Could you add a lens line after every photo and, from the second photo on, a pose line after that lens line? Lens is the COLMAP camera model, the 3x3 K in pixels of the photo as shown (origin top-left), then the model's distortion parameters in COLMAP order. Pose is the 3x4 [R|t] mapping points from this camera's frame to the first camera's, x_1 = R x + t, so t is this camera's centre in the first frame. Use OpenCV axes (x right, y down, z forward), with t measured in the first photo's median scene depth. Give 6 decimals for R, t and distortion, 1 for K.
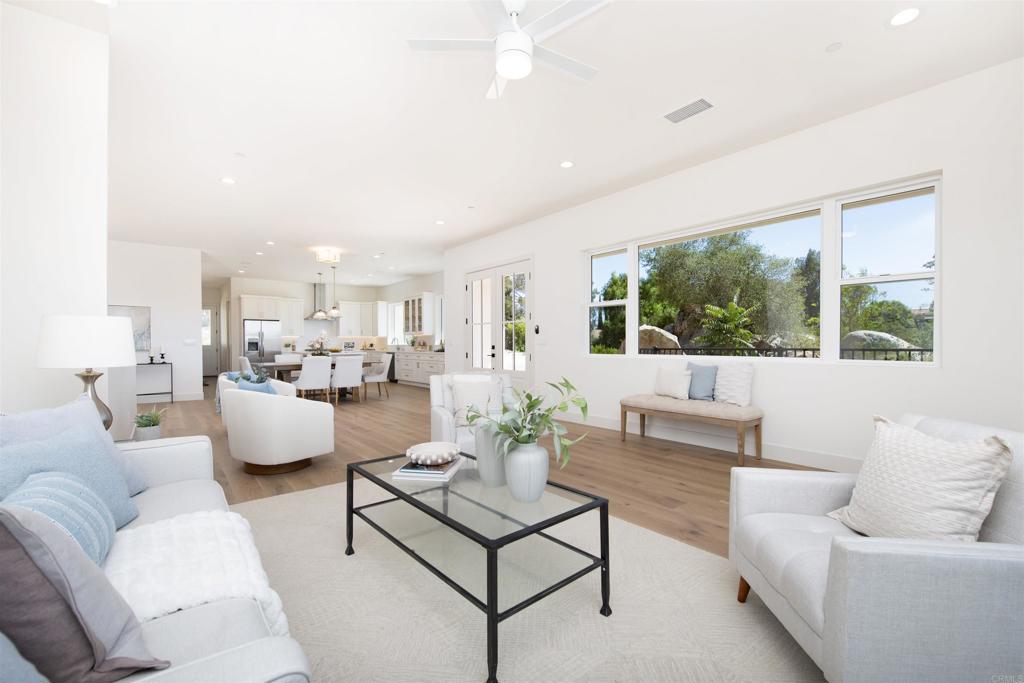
lens RADIAL K [[431.2, 0, 512.0], [0, 431.2, 341.5], [0, 0, 1]] dist [-0.002142, -0.000232]
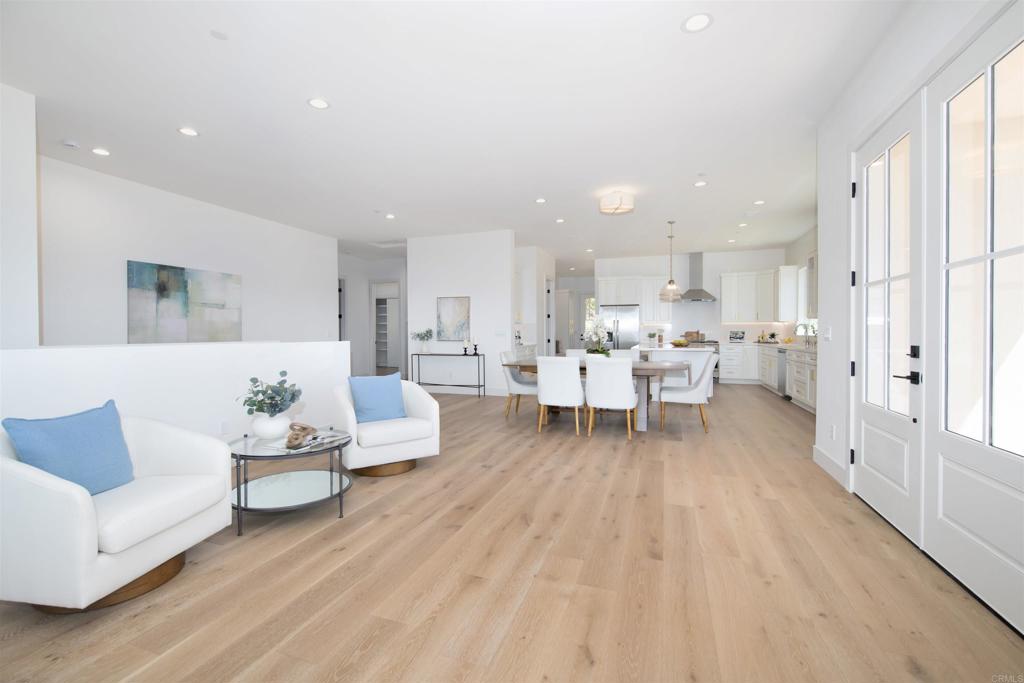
lens RADIAL K [[444.7, 0, 512.0], [0, 444.7, 341.5], [0, 0, 1]] dist [0.001222, 0.000039]
pose [[0.508821, 0.018397, -0.860676, 0.078004], [0.006339, 0.999664, 0.025116, -0.003217], [0.860849, -0.018235, 0.508534, 0.565824]]
